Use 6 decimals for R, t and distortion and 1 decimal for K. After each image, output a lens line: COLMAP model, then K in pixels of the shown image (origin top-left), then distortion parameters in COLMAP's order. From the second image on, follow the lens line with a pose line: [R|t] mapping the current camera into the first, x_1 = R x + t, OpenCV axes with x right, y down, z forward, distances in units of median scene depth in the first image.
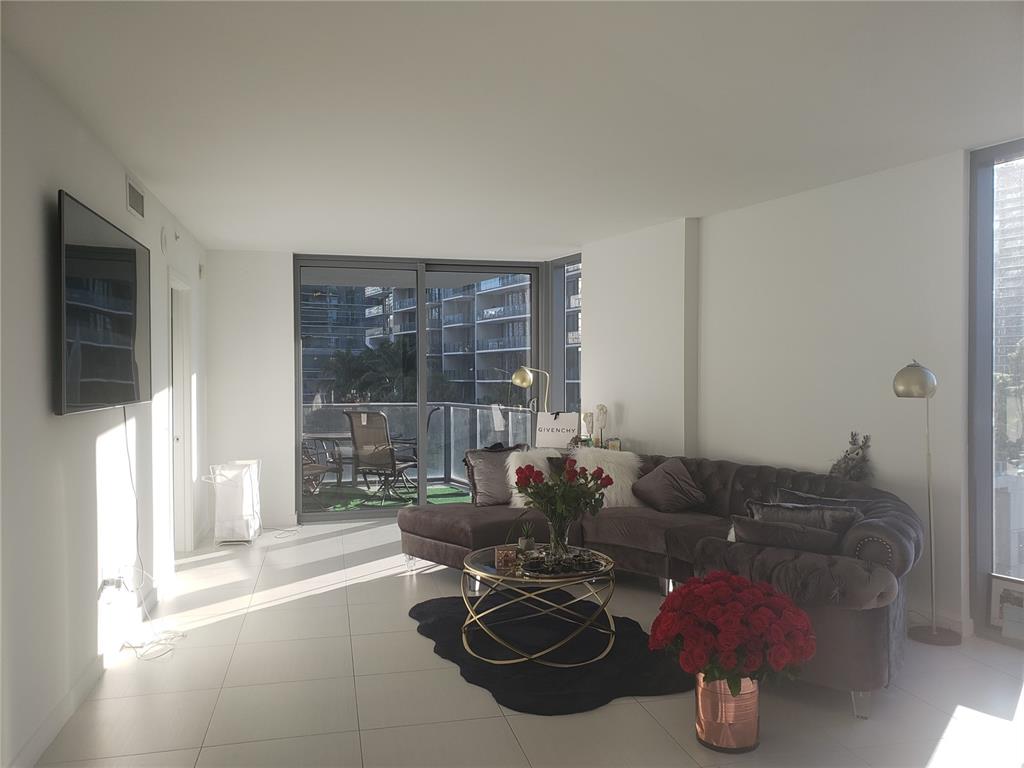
lens RADIAL K [[802.2, 0, 512.0], [0, 802.2, 384.0], [0, 0, 1]] dist [0.119503, -0.249207]
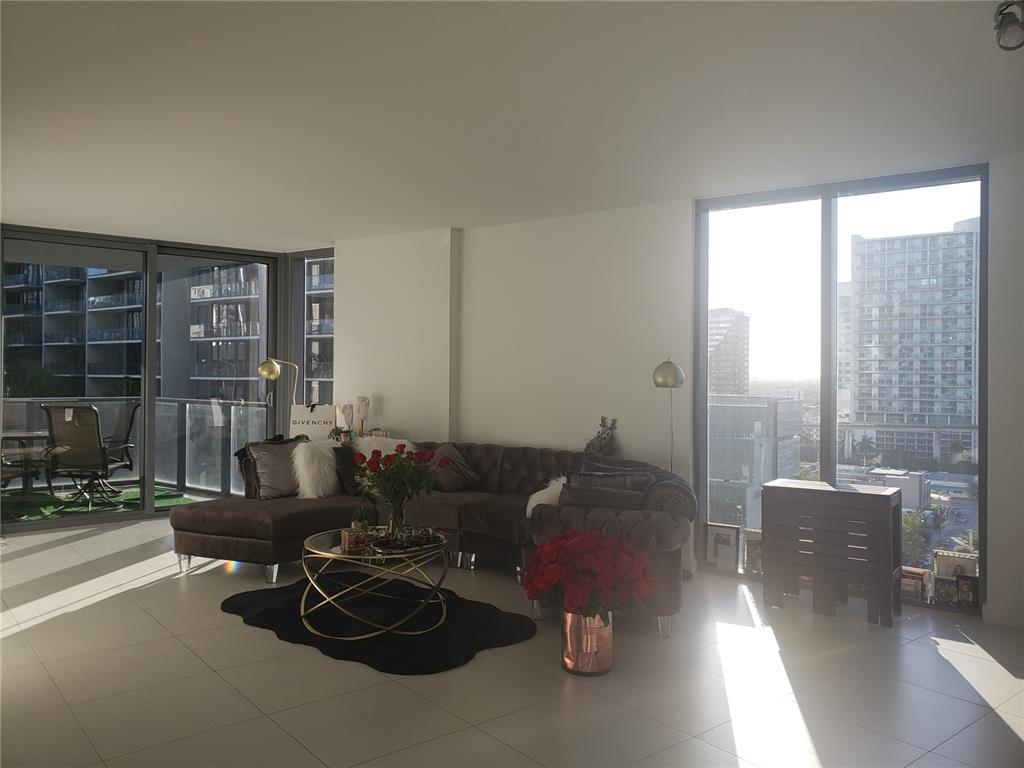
lens RADIAL K [[792.9, 0, 512.0], [0, 792.9, 384.0], [0, 0, 1]] dist [0.056201, -0.051110]
pose [[0.893645, 0.005386, 0.448741, -0.208132], [-0.006287, 0.999980, 0.000519, 0.008992], [-0.448730, -0.003285, 0.893662, -0.007117]]
